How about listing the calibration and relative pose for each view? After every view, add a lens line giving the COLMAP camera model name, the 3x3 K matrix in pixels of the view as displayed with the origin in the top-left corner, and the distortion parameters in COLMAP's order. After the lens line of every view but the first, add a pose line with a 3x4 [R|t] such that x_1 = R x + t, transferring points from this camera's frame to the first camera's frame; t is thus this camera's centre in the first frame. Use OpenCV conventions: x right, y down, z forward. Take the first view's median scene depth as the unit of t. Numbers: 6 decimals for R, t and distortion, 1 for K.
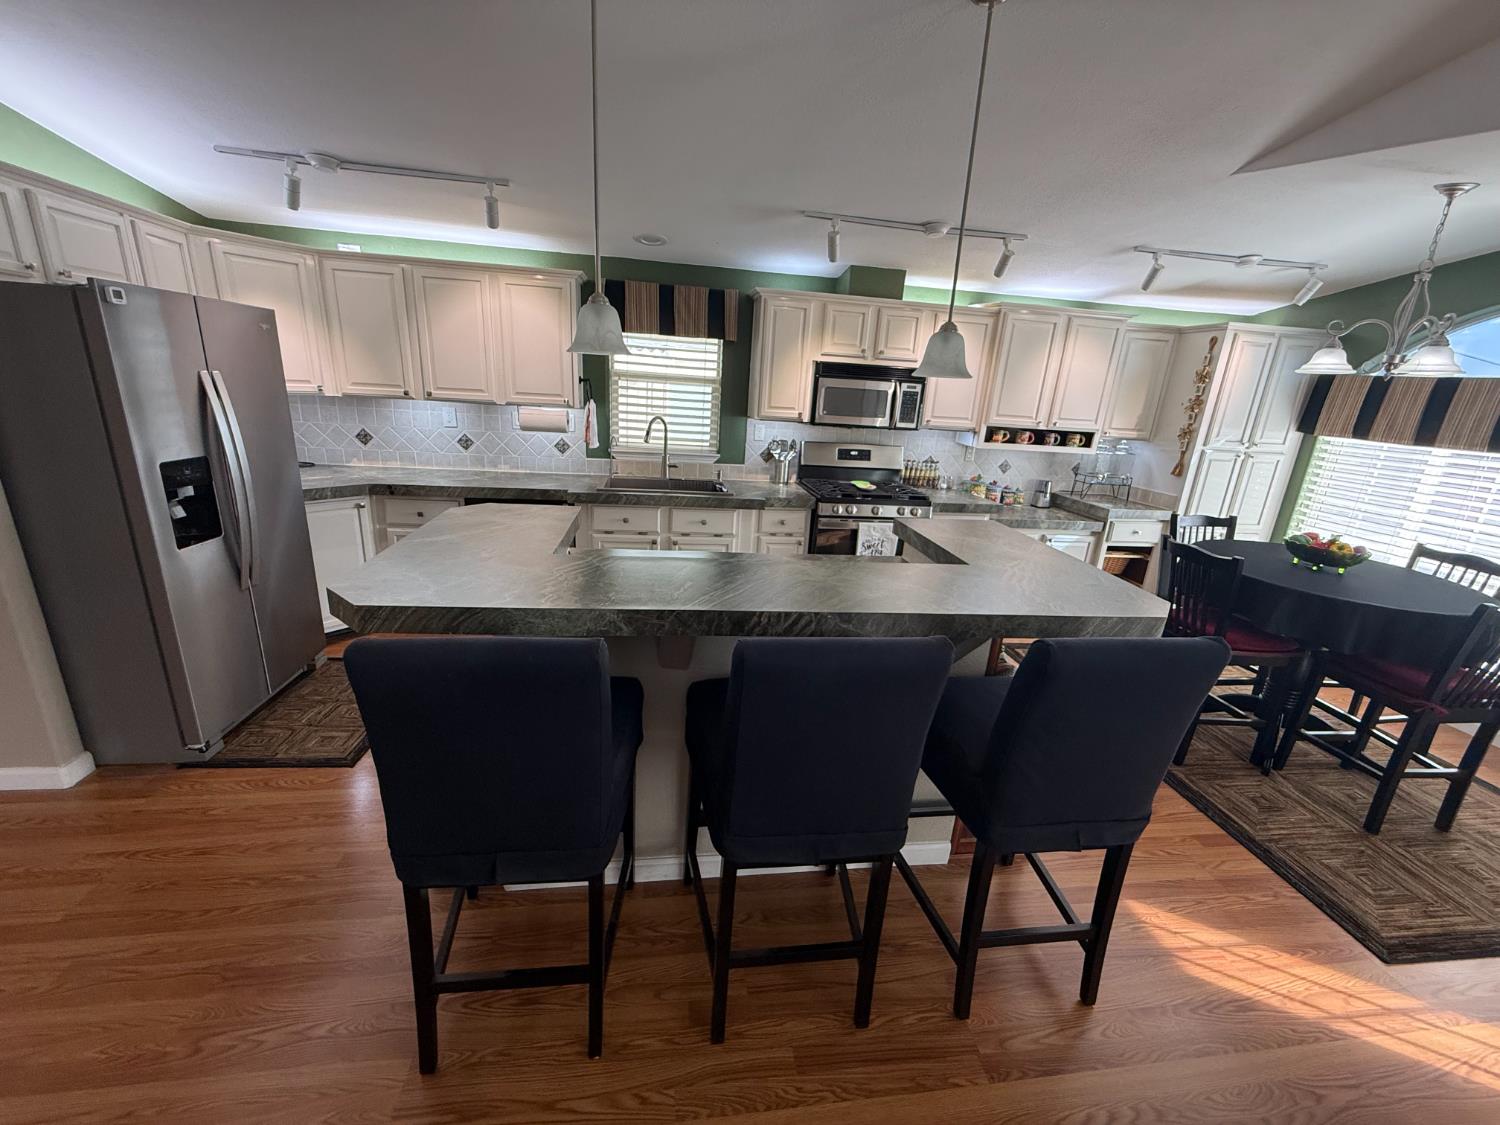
lens RADIAL K [[595.5, 0, 745.2], [0, 595.5, 559.3], [0, 0, 1]] dist [-0.001238, -0.000318]
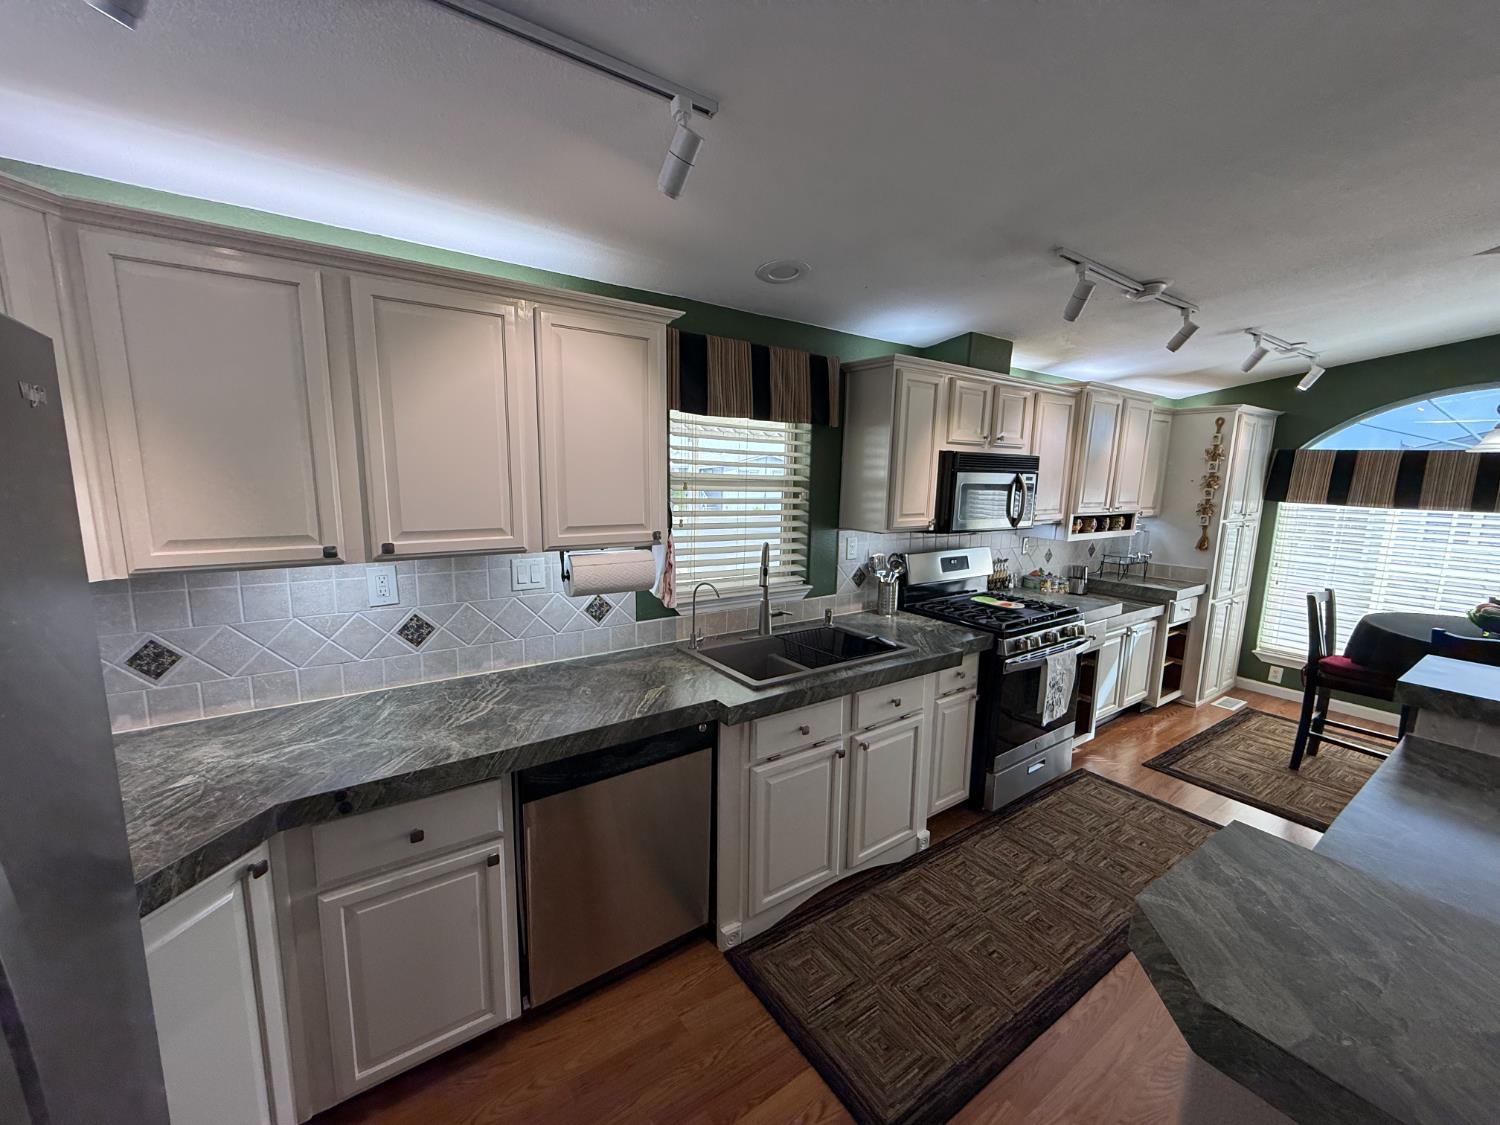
lens RADIAL K [[595.5, 0, 745.2], [0, 595.5, 559.3], [0, 0, 1]] dist [-0.001238, -0.000318]
pose [[0.893002, -0.107726, 0.436970, -0.448802], [0.161346, 0.983021, -0.087387, -0.172774], [-0.420137, 0.148540, 0.895221, 0.449928]]
